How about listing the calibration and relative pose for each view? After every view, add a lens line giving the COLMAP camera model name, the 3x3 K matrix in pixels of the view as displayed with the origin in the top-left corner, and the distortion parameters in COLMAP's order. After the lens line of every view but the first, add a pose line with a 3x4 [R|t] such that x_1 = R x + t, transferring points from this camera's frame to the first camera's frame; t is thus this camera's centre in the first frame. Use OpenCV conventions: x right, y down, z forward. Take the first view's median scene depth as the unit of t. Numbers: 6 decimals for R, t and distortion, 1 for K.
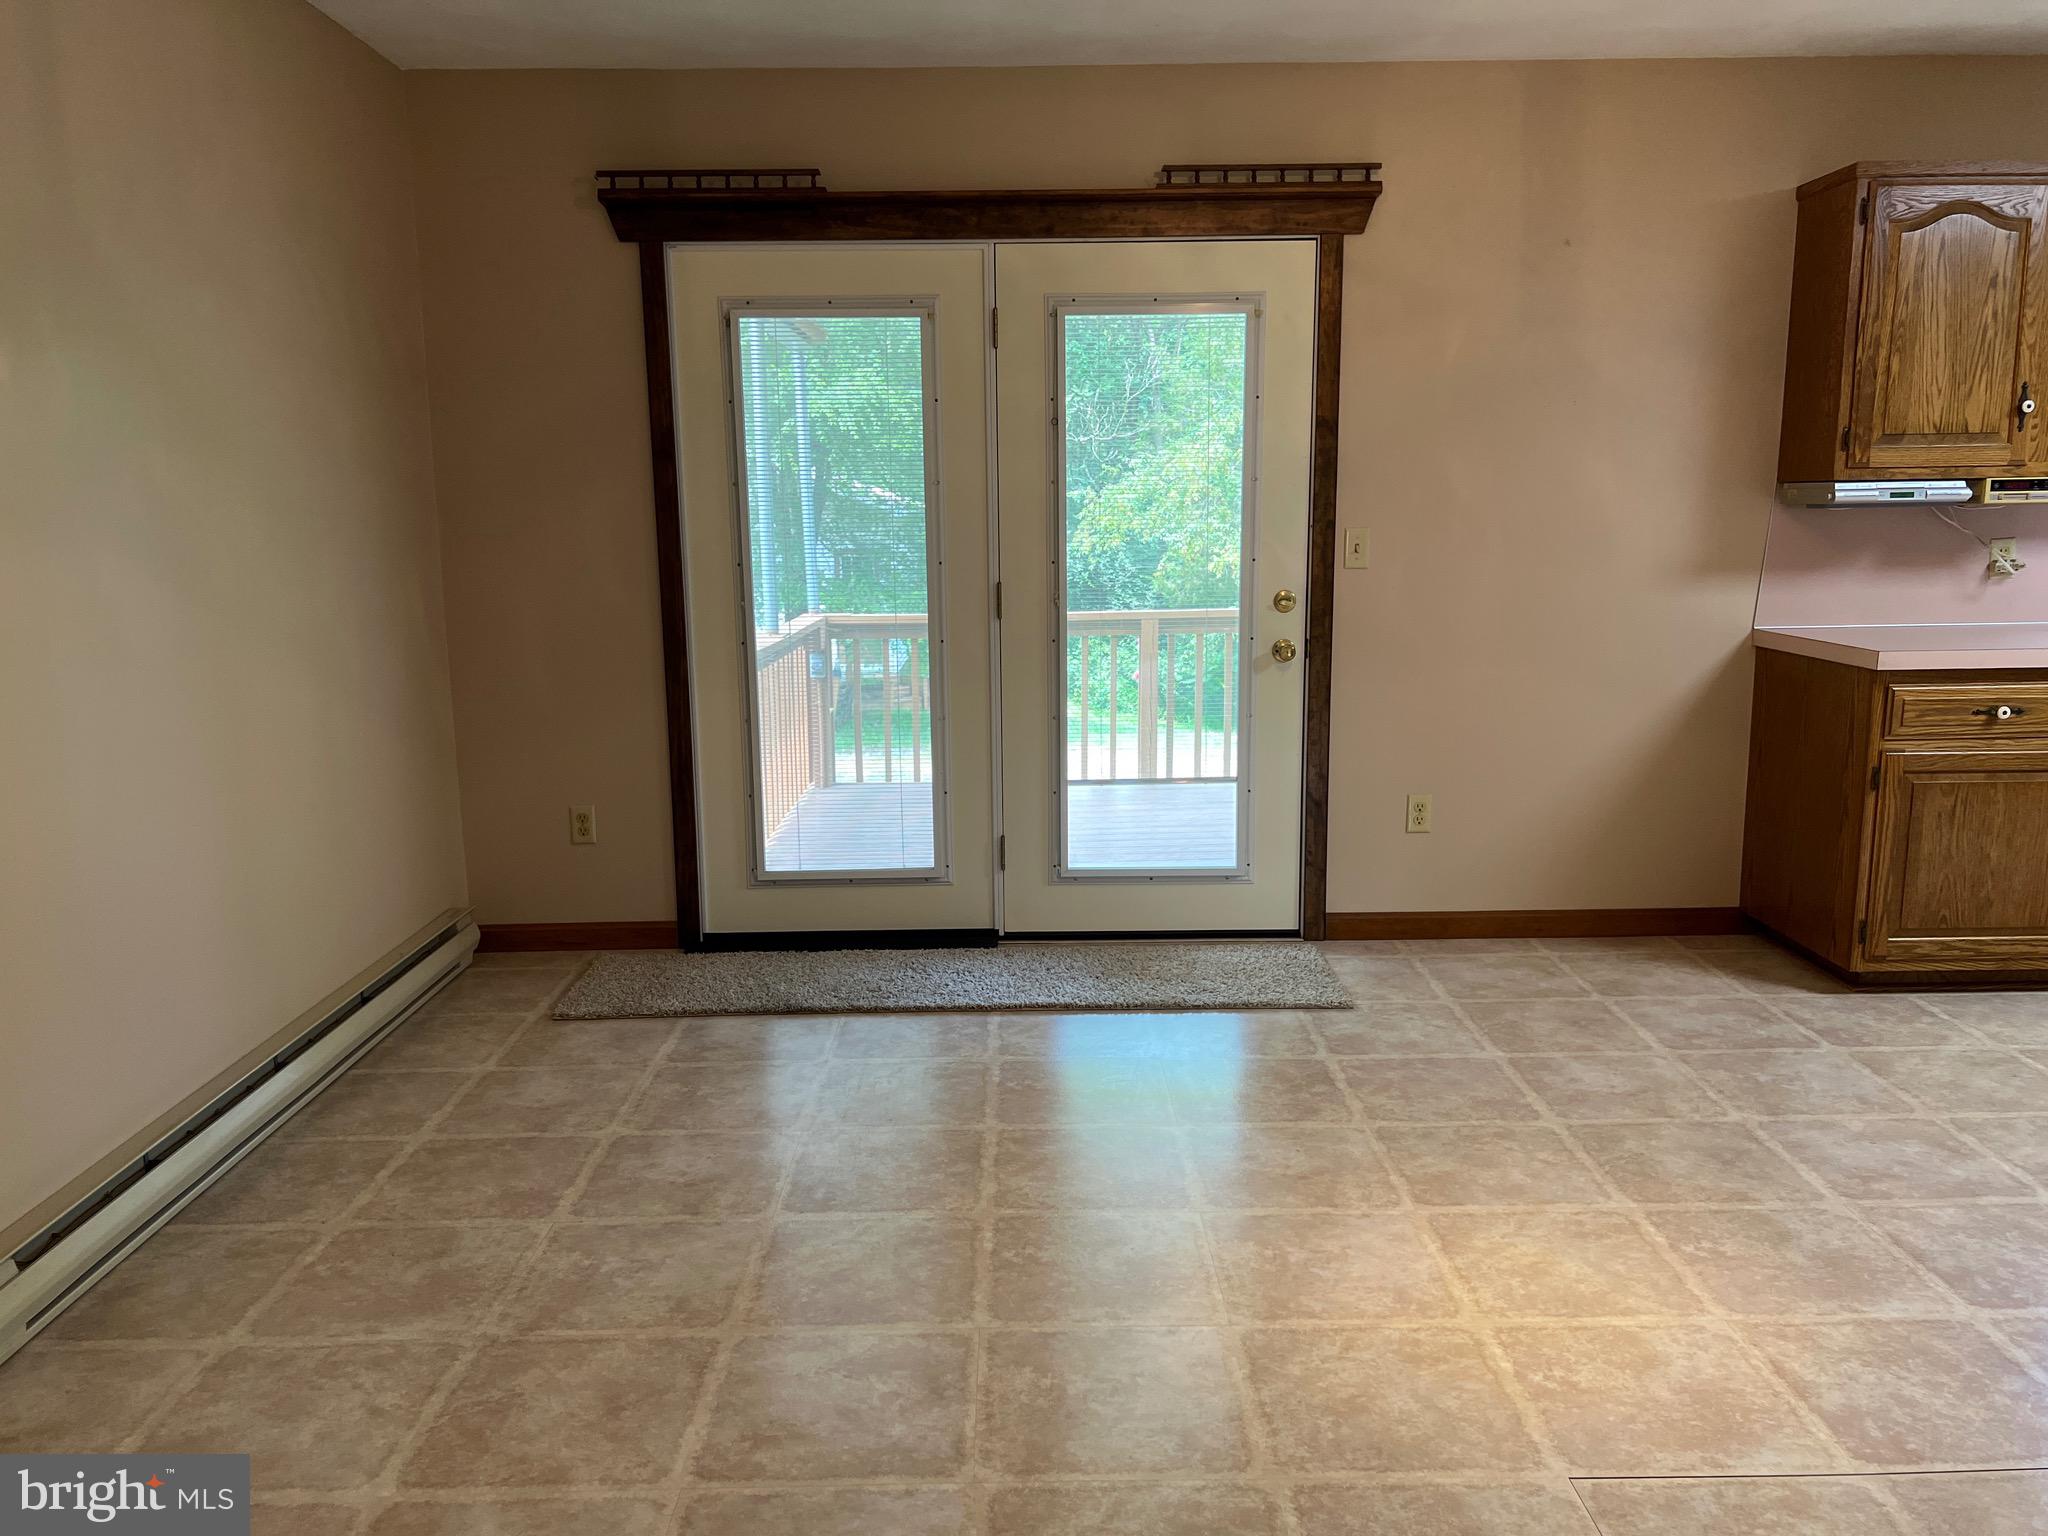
lens RADIAL K [[1545.4, 0, 1019.6], [0, 1545.4, 774.1], [0, 0, 1]] dist [0.061768, -0.067340]
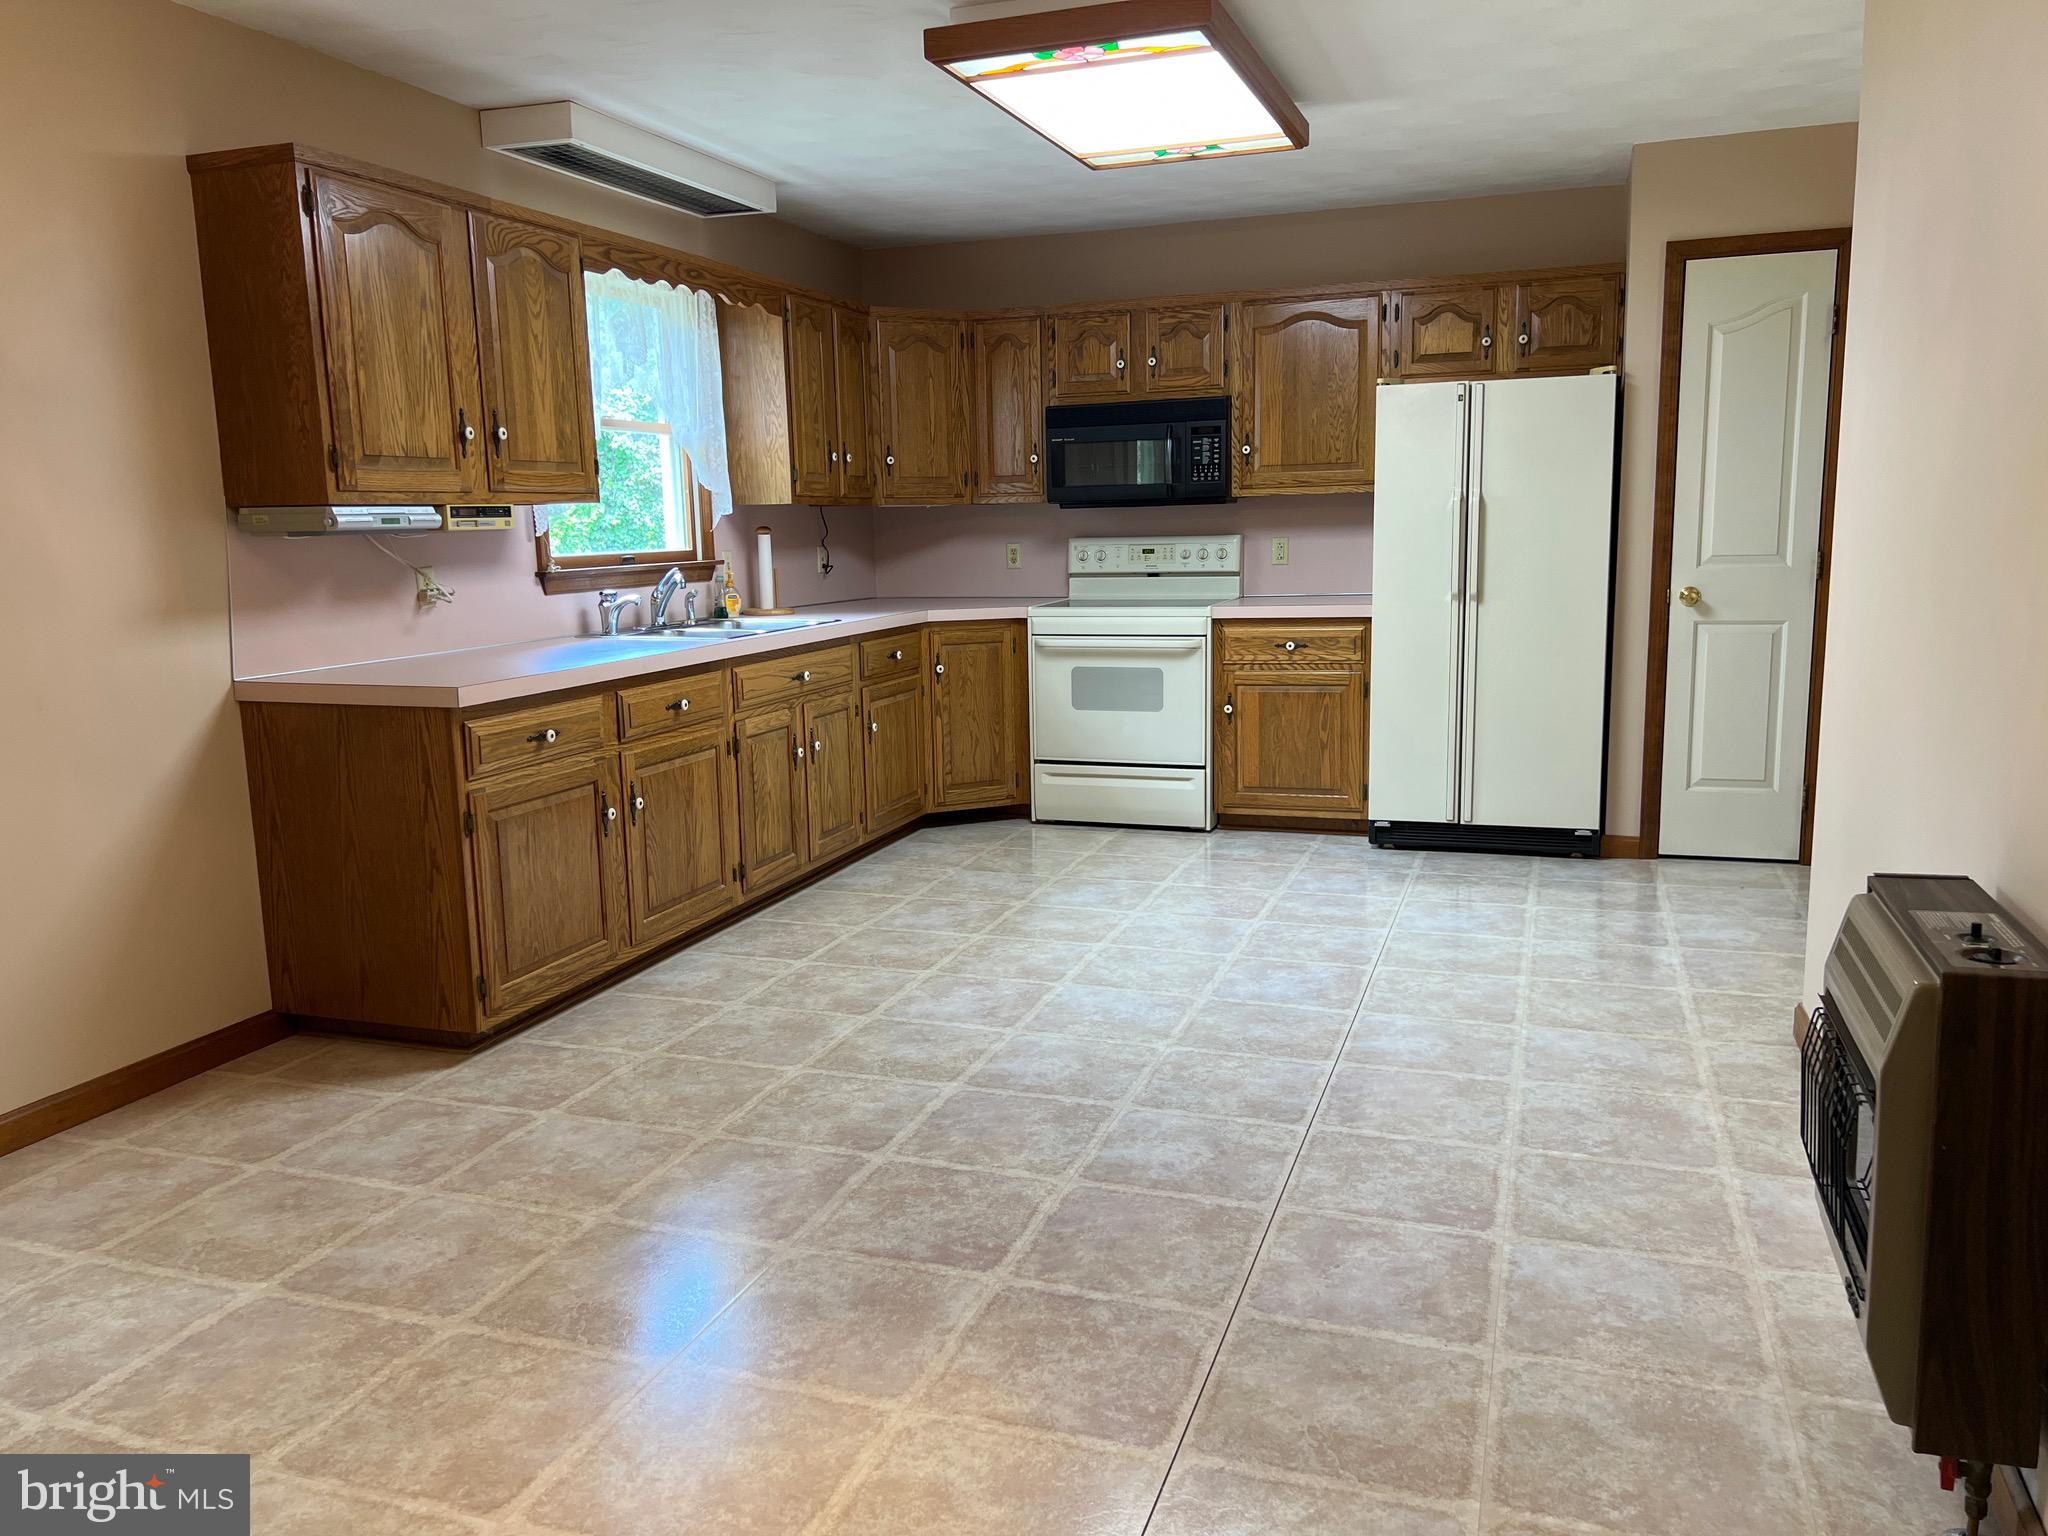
lens RADIAL K [[1545.4, 0, 1026.5], [0, 1545.4, 770.4], [0, 0, 1]] dist [0.061768, -0.067340]
pose [[0.336674, -0.147746, 0.929958, -0.189230], [0.180395, 0.979440, 0.090299, -0.049583], [-0.924180, 0.137359, 0.356404, 0.345069]]
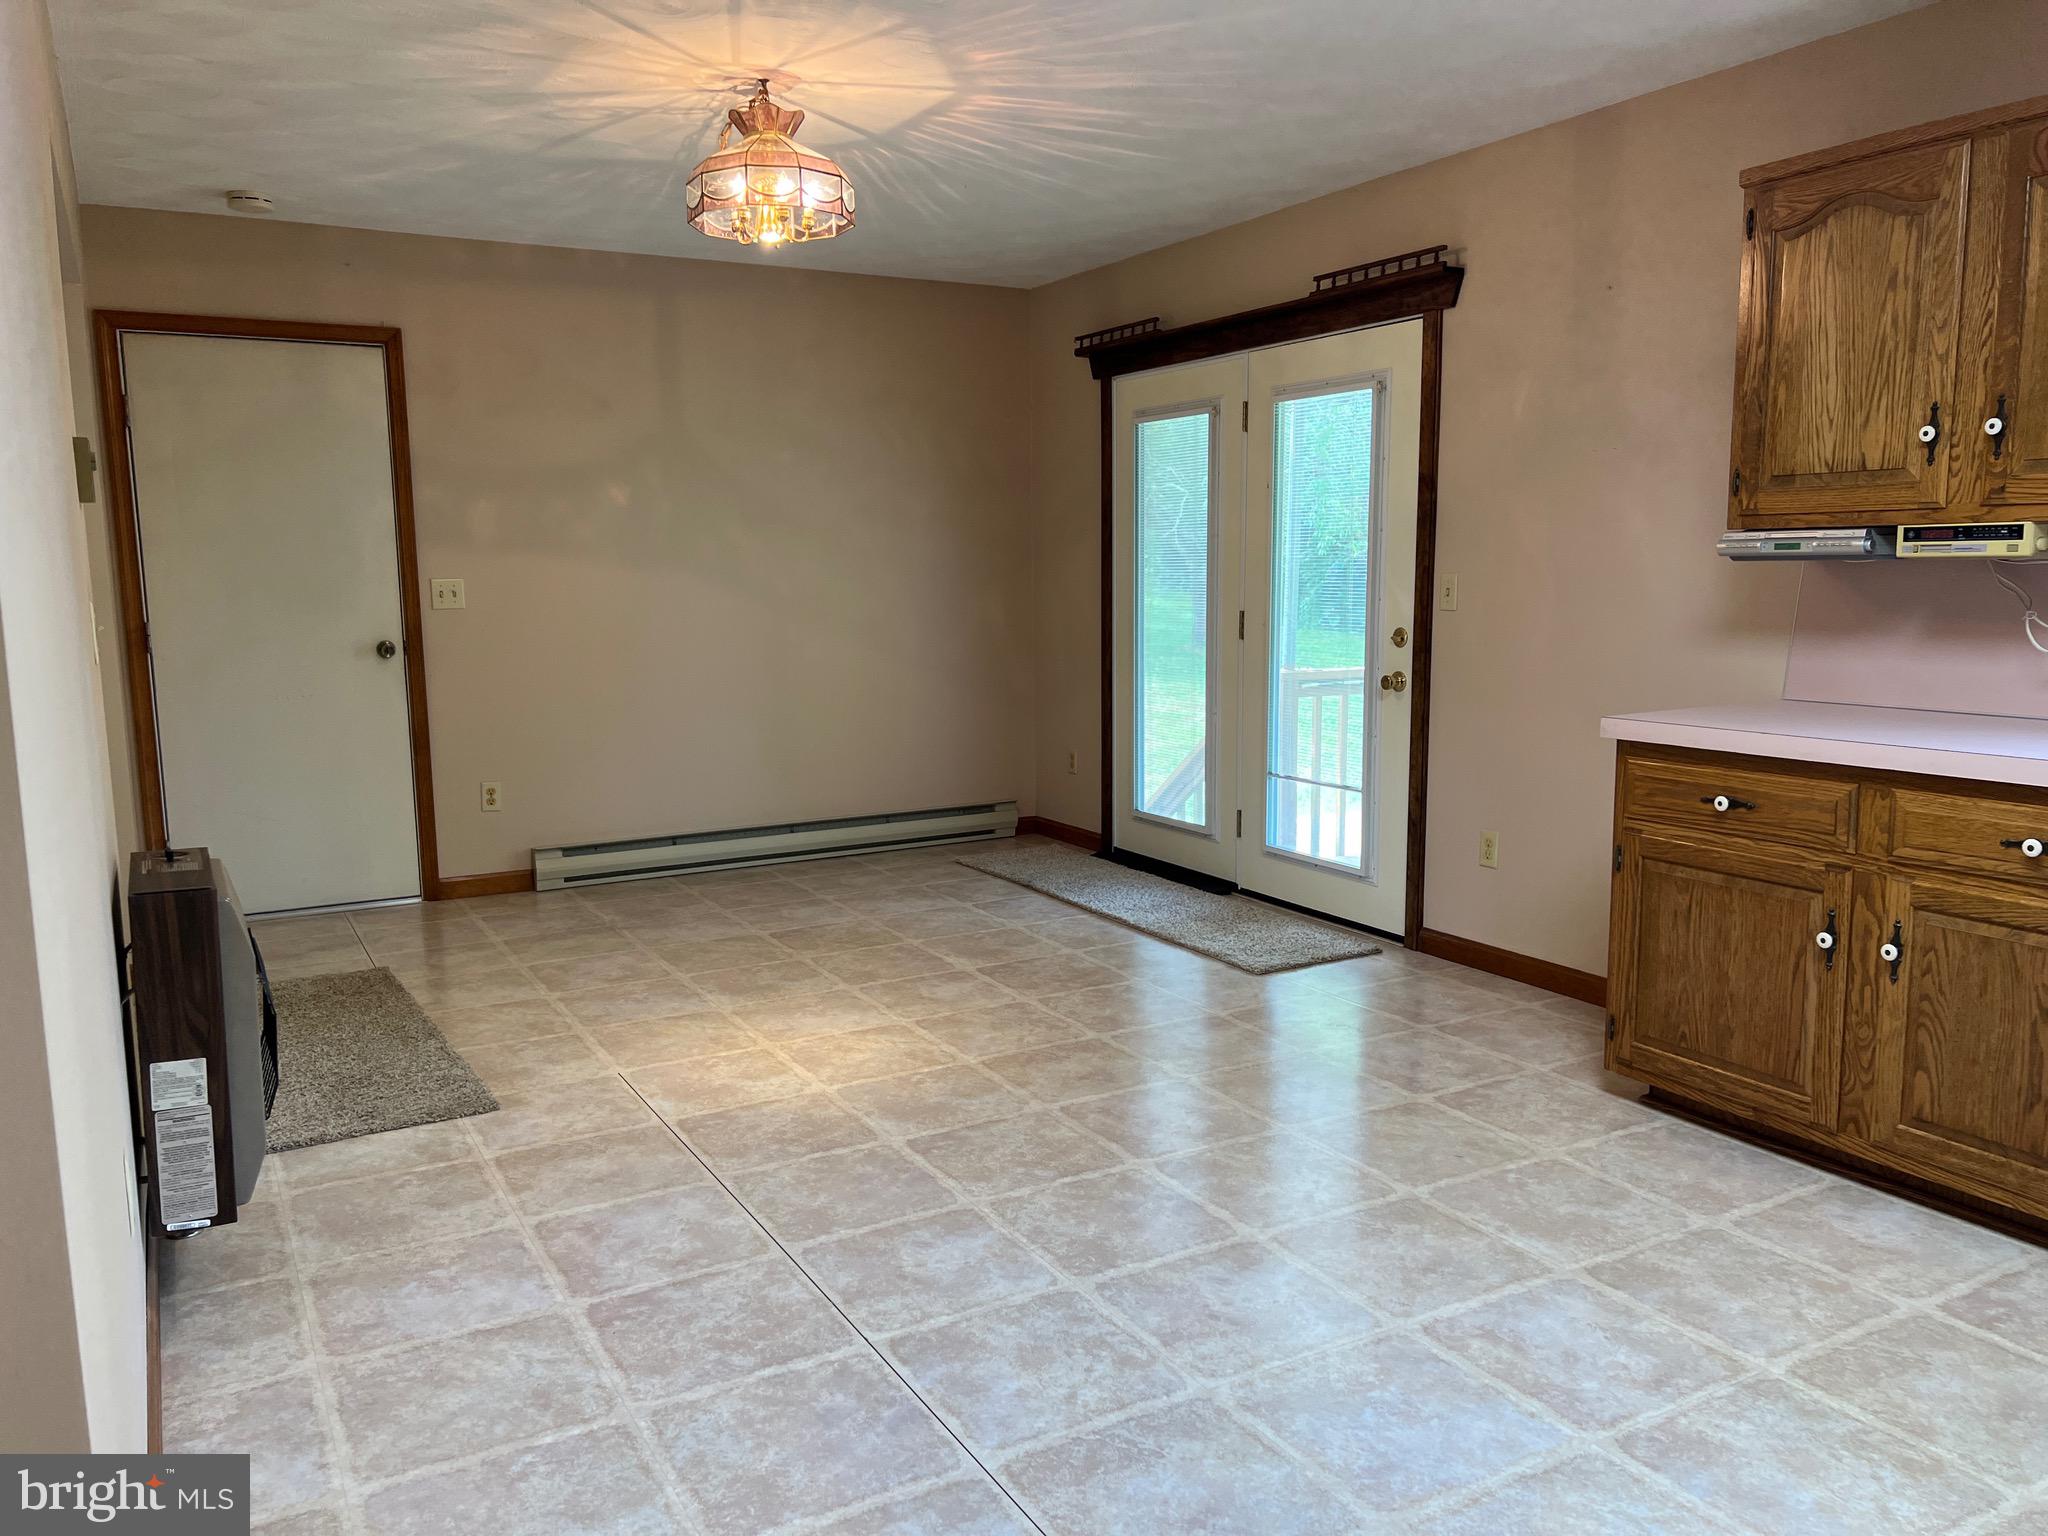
lens RADIAL K [[1545.4, 0, 1023.8], [0, 1545.4, 772.8], [0, 0, 1]] dist [0.061768, -0.067340]
pose [[0.477658, 0.128961, -0.869029, 1.116599], [-0.147728, 0.986873, 0.065250, -0.051929], [0.866037, 0.097213, 0.490439, 0.241726]]
